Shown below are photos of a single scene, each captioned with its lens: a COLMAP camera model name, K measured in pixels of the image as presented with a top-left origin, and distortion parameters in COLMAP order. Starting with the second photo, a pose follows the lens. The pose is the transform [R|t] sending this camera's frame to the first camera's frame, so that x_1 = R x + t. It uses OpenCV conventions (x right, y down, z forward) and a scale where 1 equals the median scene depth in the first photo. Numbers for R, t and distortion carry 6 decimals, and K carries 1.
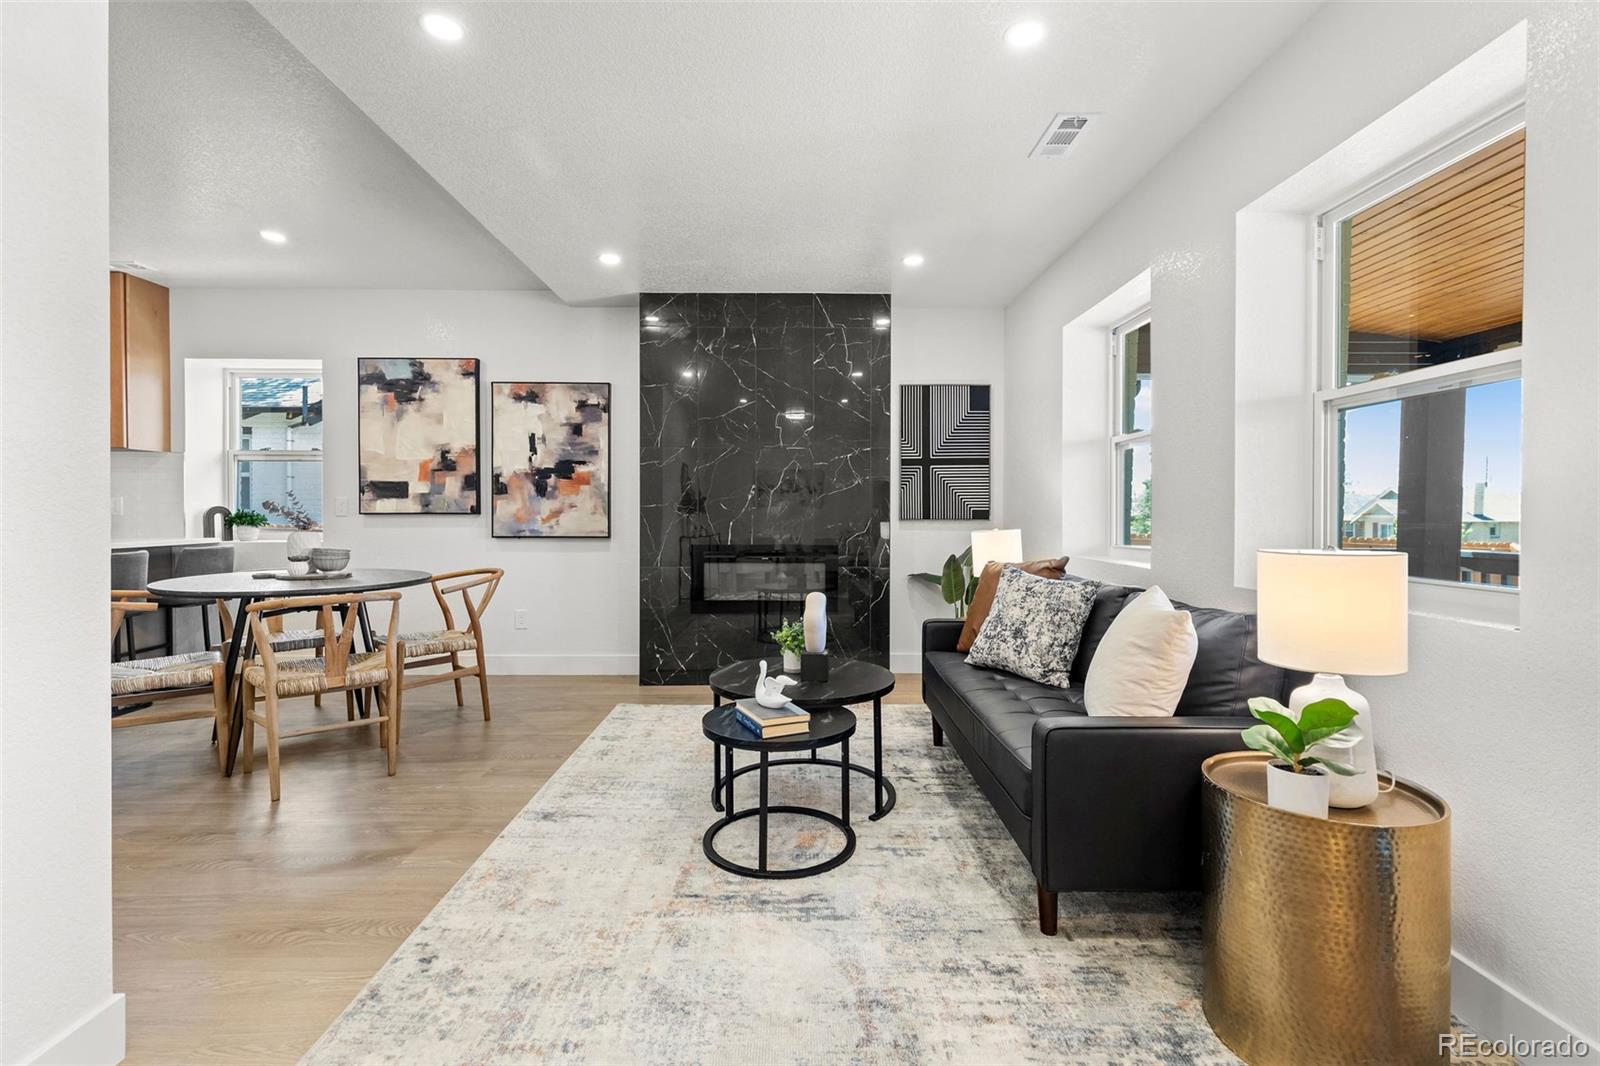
lens RADIAL K [[724.6, 0, 790.7], [0, 724.6, 521.3], [0, 0, 1]] dist [0.011248, -0.001449]
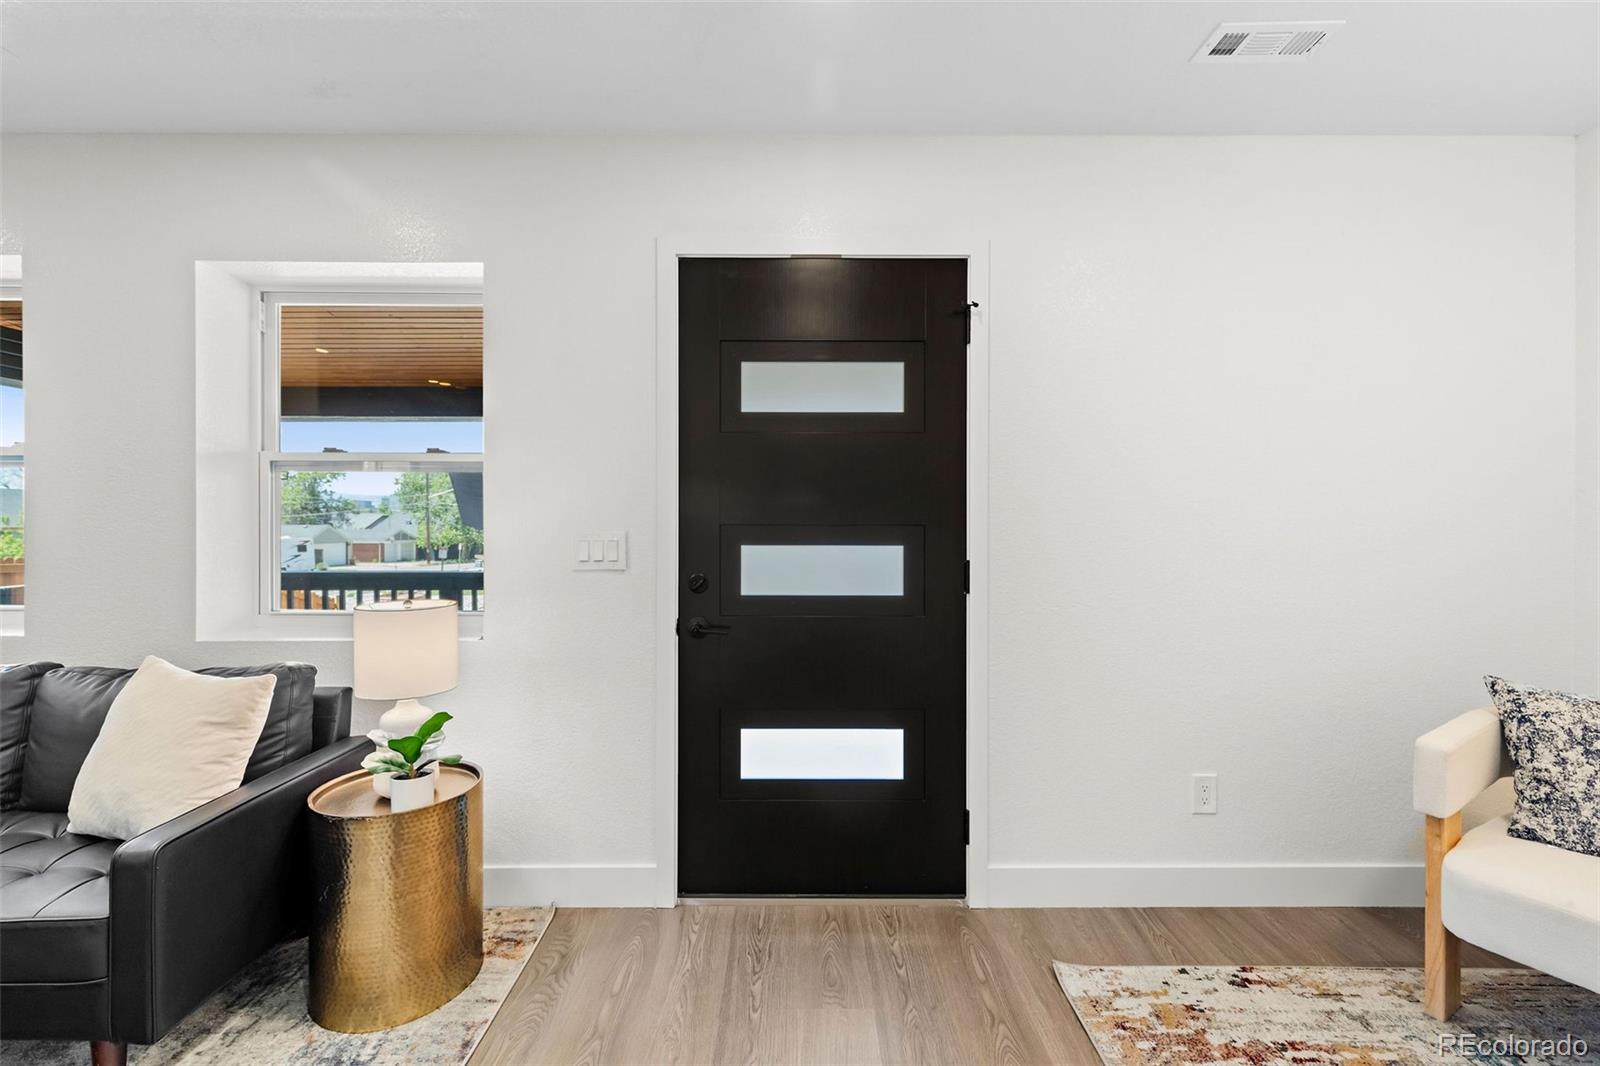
lens RADIAL K [[724.6, 0, 804.5], [0, 724.6, 520.0], [0, 0, 1]] dist [0.011248, -0.001449]
pose [[-0.004011, -0.004314, 0.999983, -0.183298], [0.006808, 0.999967, 0.004341, -0.035423], [-0.999969, 0.006826, -0.003982, 0.090169]]
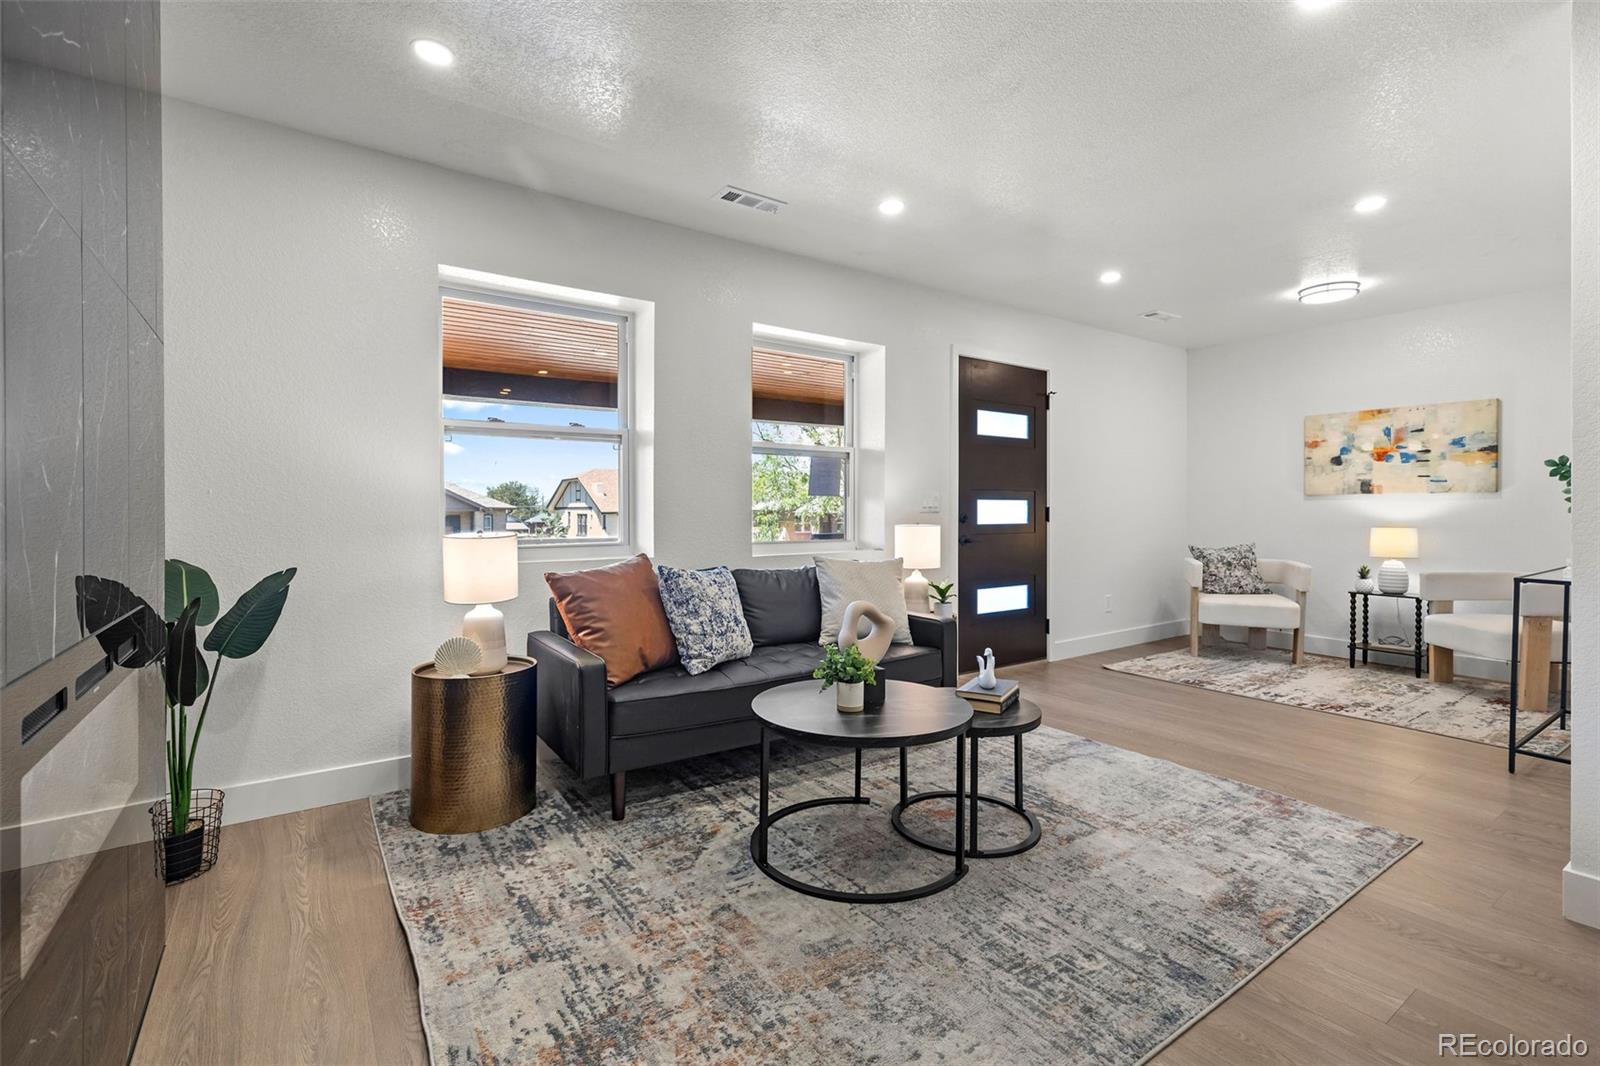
lens RADIAL K [[724.6, 0, 814.4], [0, 724.6, 508.4], [0, 0, 1]] dist [0.011248, -0.001449]
pose [[-0.585239, 0.001115, 0.810860, -0.371186], [0.006567, 0.999973, 0.003364, -0.009185], [-0.810834, 0.007294, -0.585230, 0.897197]]
